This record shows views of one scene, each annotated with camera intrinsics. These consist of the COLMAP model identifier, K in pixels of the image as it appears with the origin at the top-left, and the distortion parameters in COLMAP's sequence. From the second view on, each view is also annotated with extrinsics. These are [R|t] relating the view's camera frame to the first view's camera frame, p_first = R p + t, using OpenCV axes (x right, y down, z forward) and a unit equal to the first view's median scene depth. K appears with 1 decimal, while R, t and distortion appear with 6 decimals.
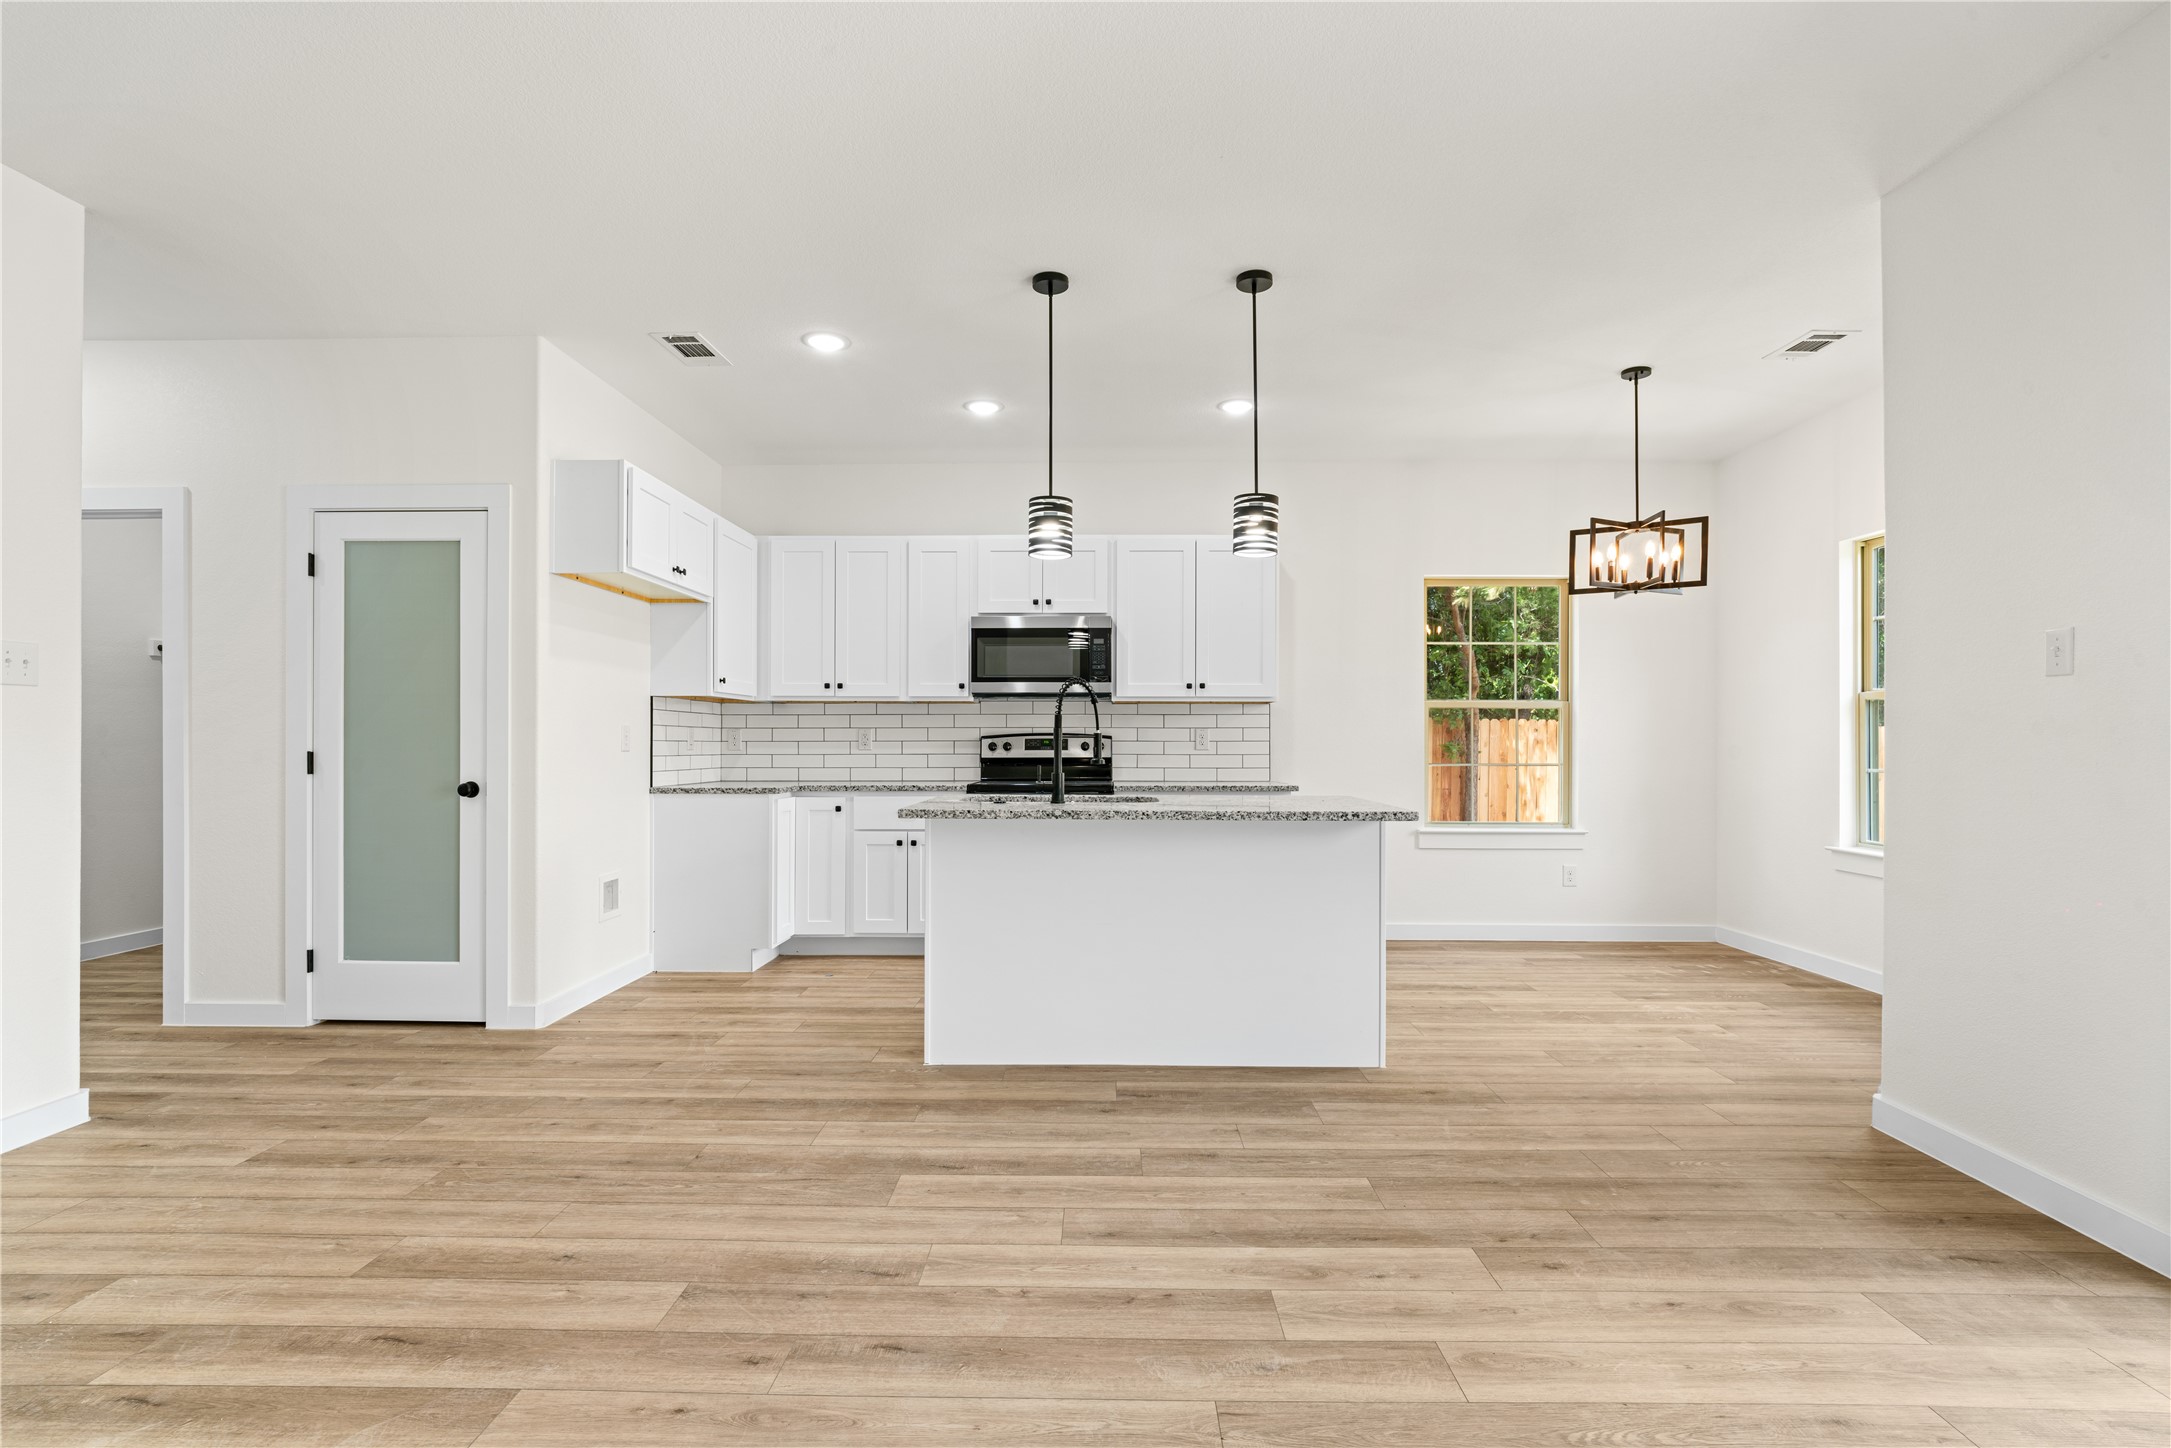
lens RADIAL K [[1015.2, 0, 1087.0], [0, 1015.2, 737.8], [0, 0, 1]] dist [-0.020186, 0.009811]
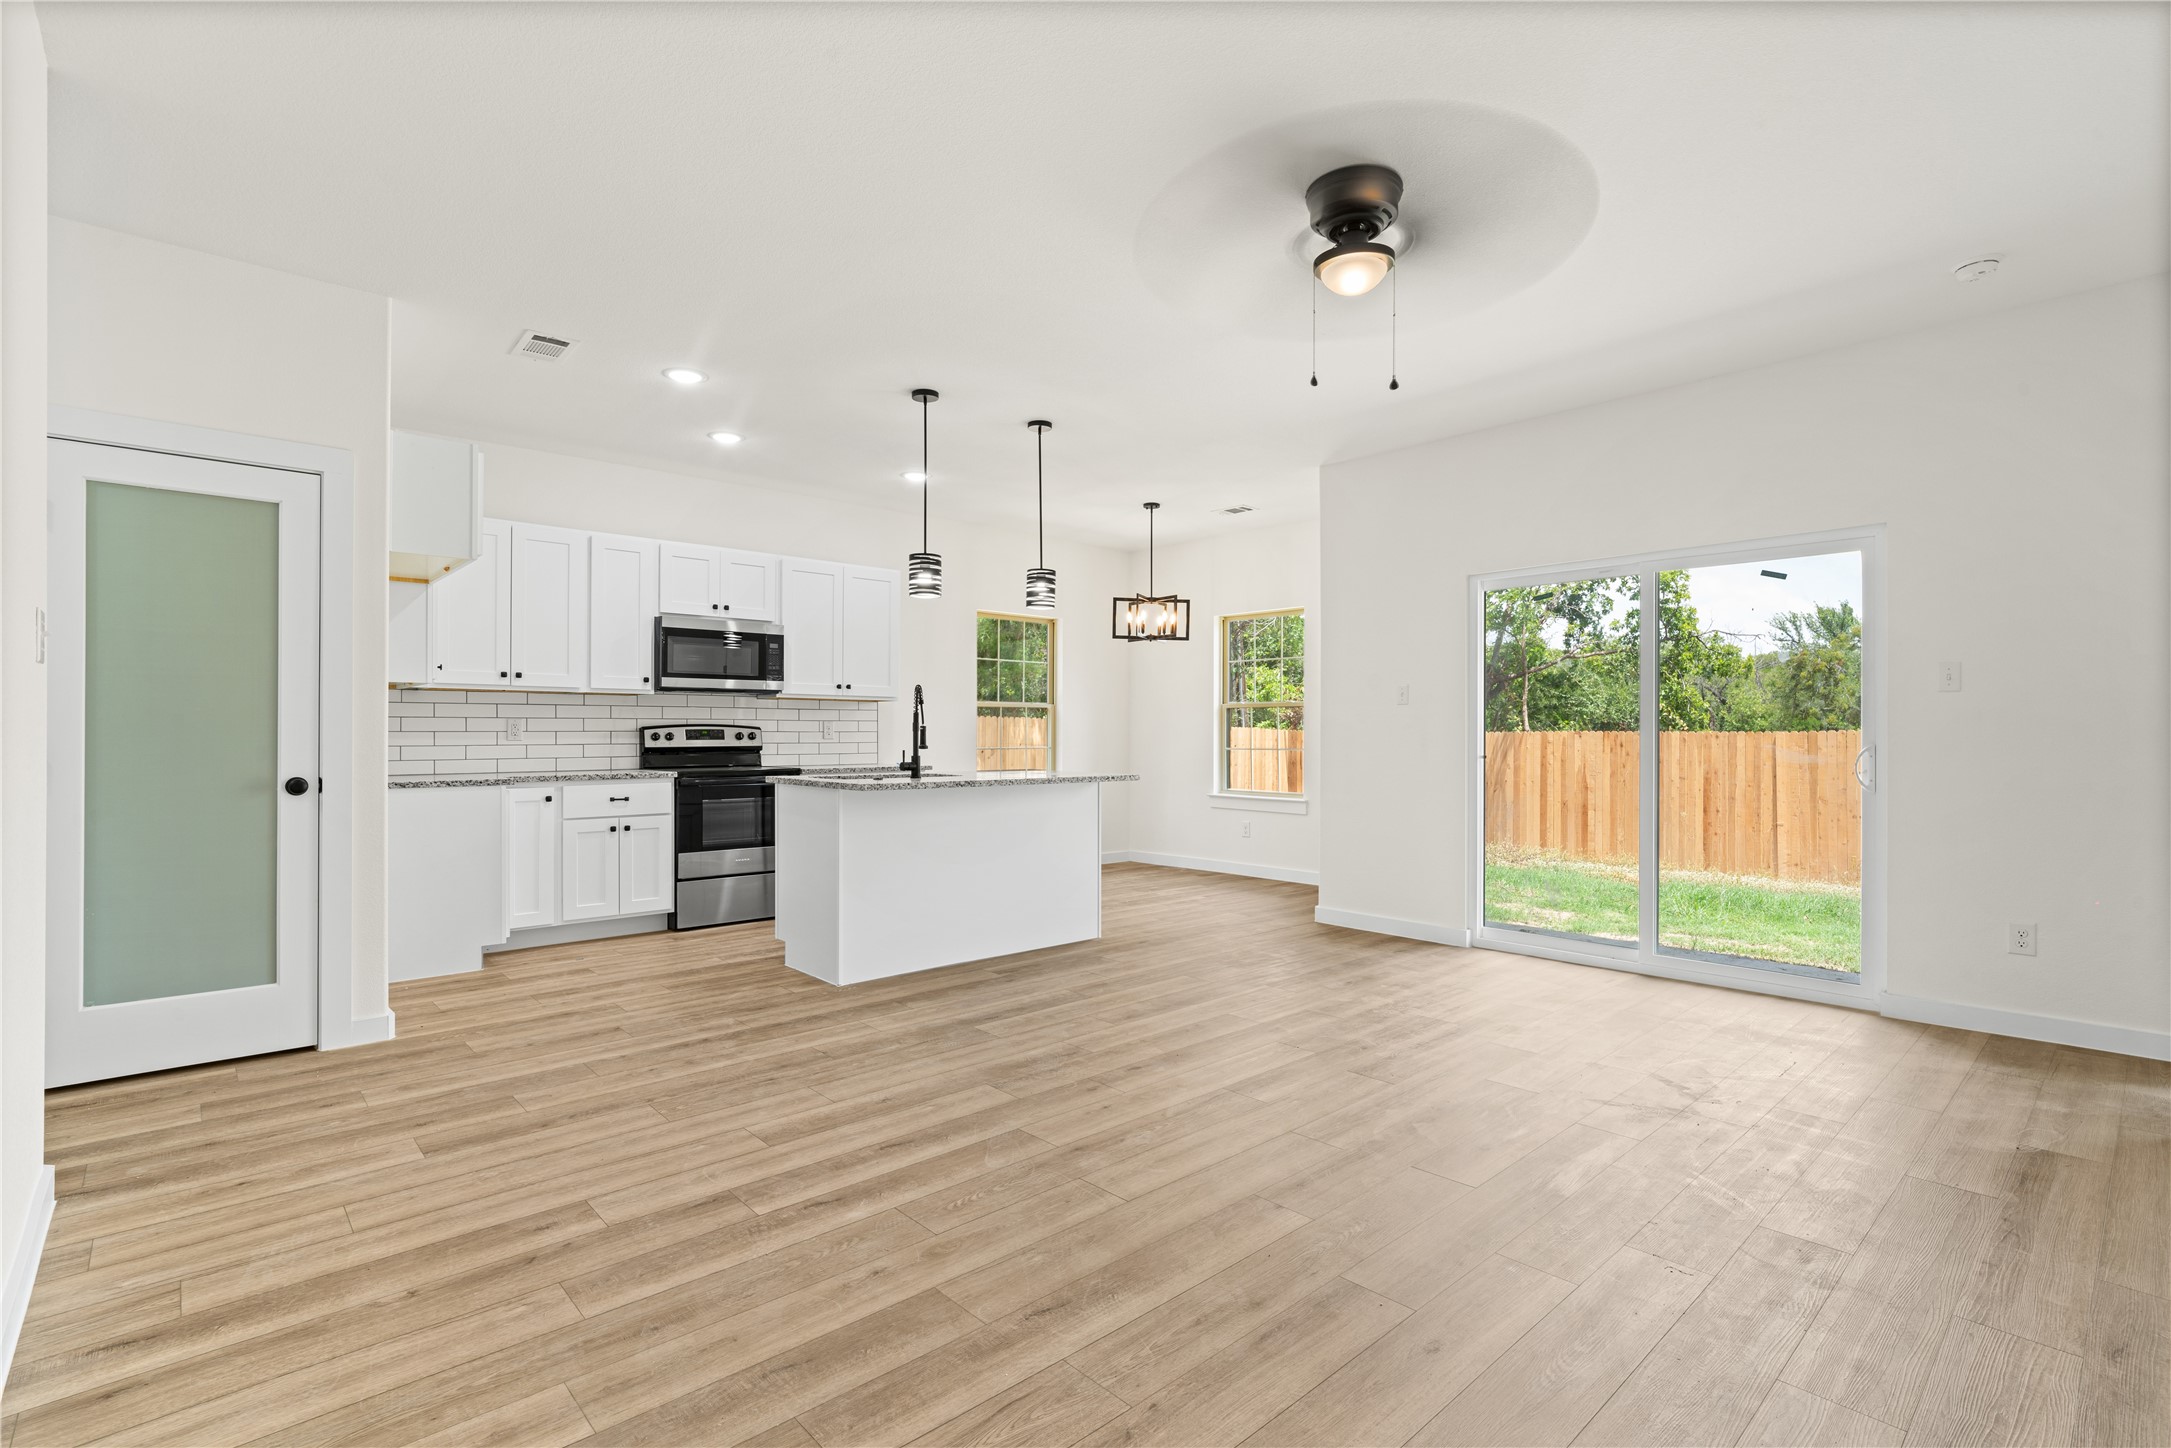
lens RADIAL K [[1005.8, 0, 1087.8], [0, 1005.8, 730.0], [0, 0, 1]] dist [-0.008214, 0.001236]
pose [[0.725045, 0.001583, 0.688700, -0.709211], [-0.003248, 0.999994, 0.001120, -0.001482], [-0.688694, -0.003049, 0.725046, -0.115756]]
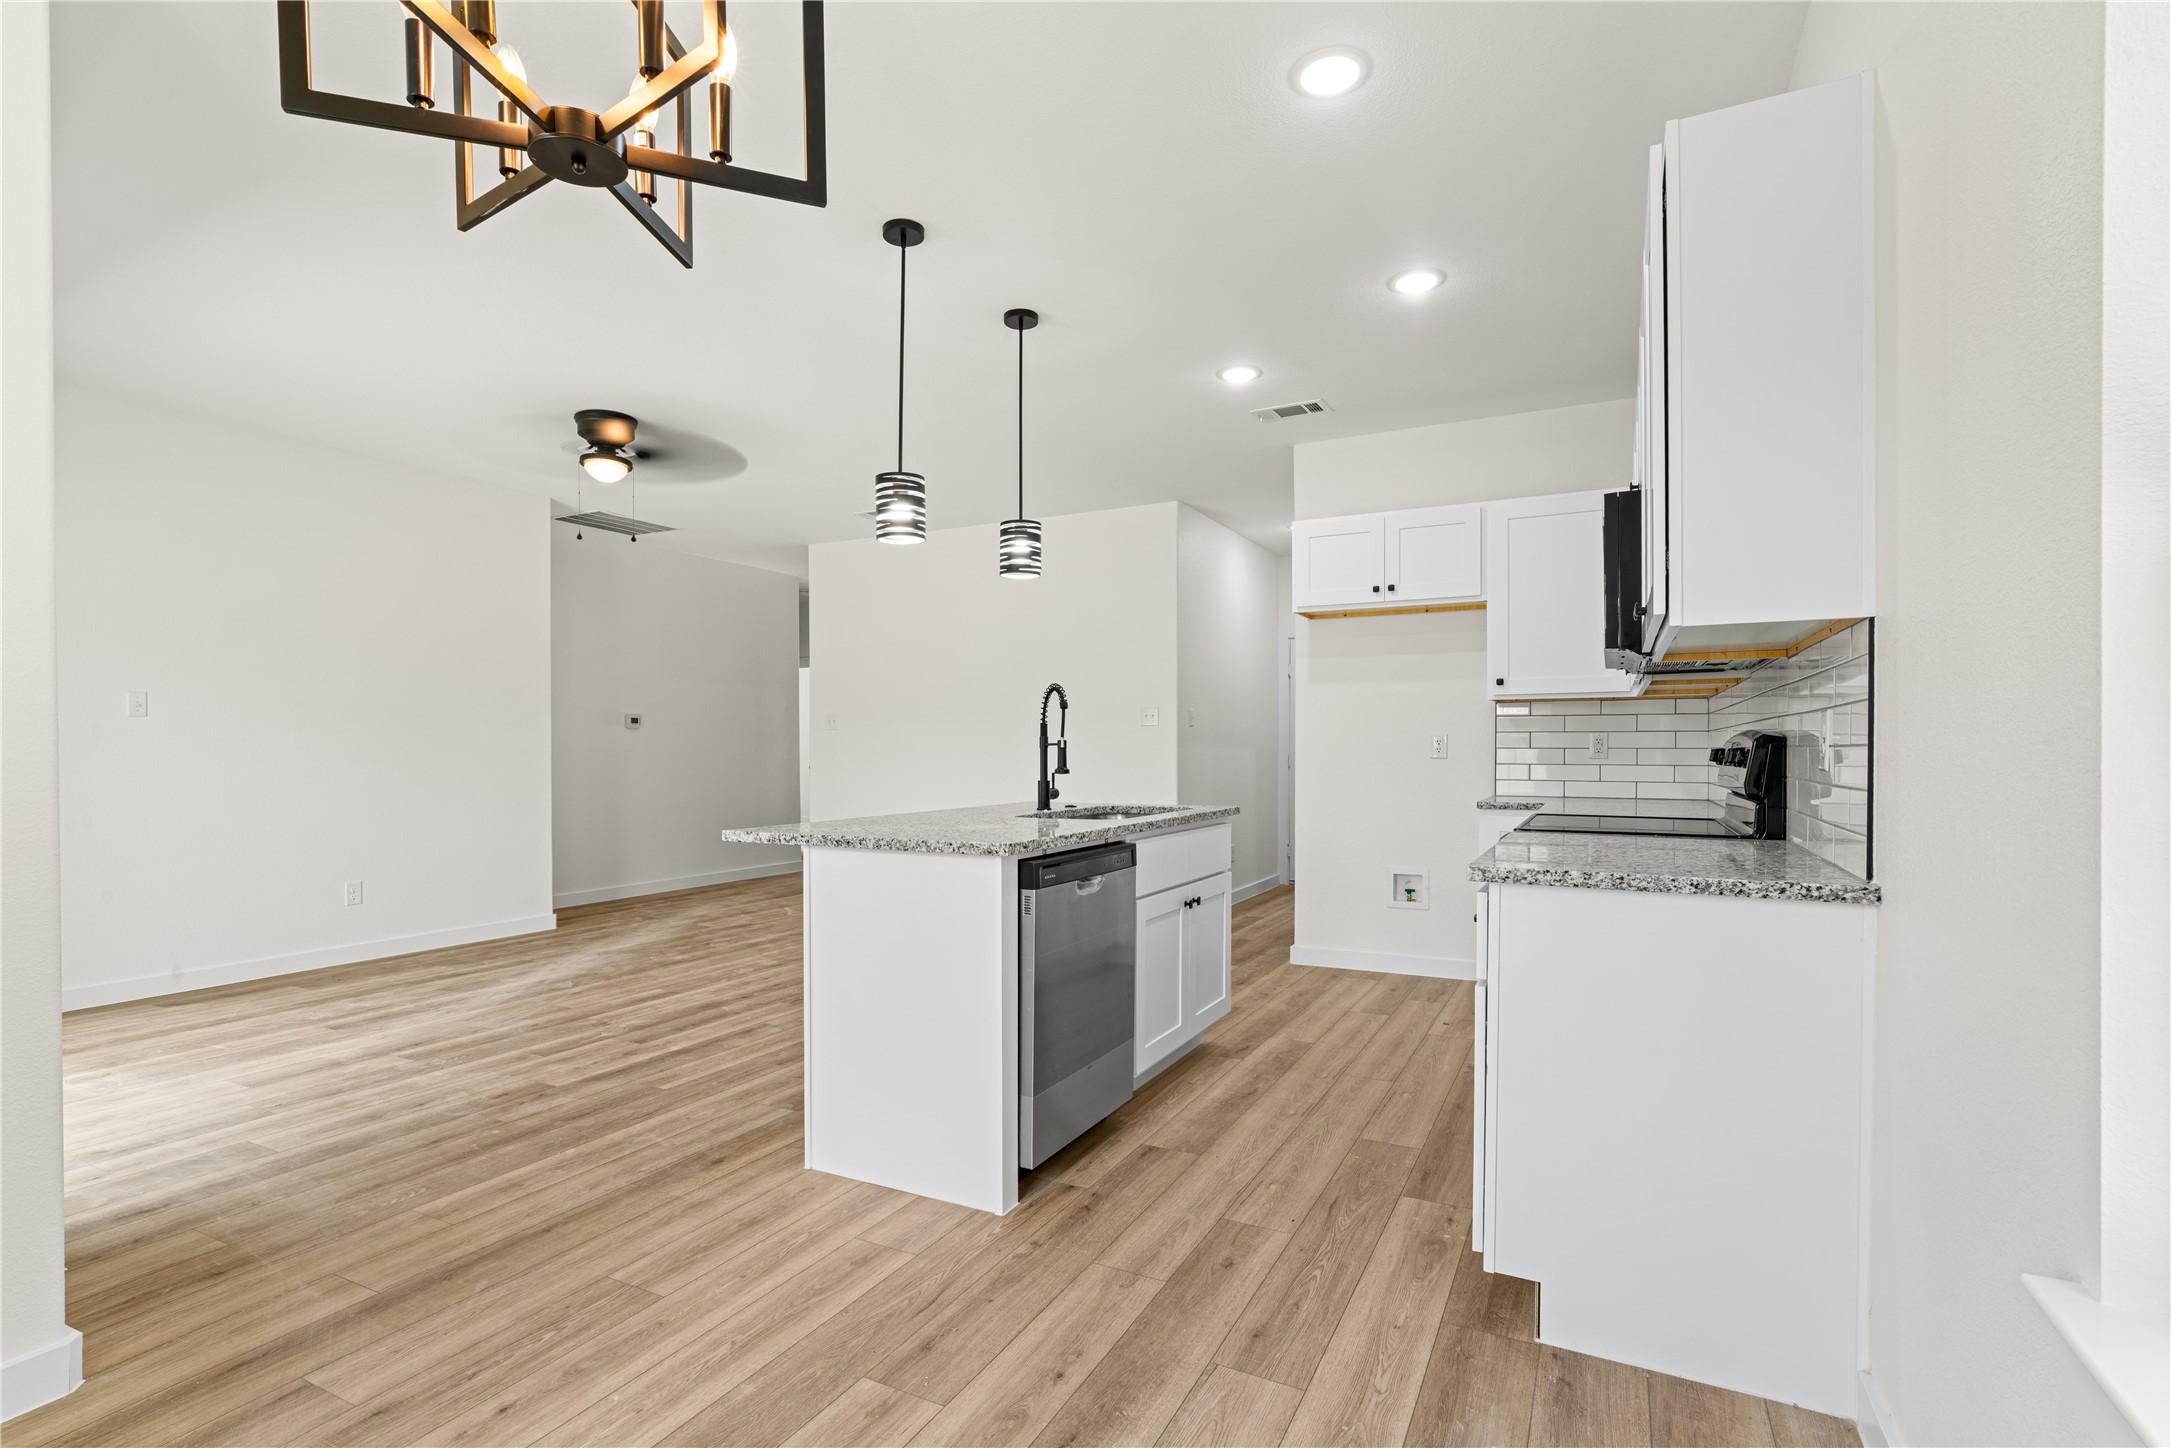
lens RADIAL K [[1027.2, 0, 1085.5], [0, 1027.2, 724.0], [0, 0, 1]] dist [-0.009389, 0.001563]
pose [[-0.445979, -0.022413, -0.894763, 0.798612], [0.004884, 0.999611, -0.027473, 0.006154], [0.895030, -0.016622, -0.445696, 1.357247]]
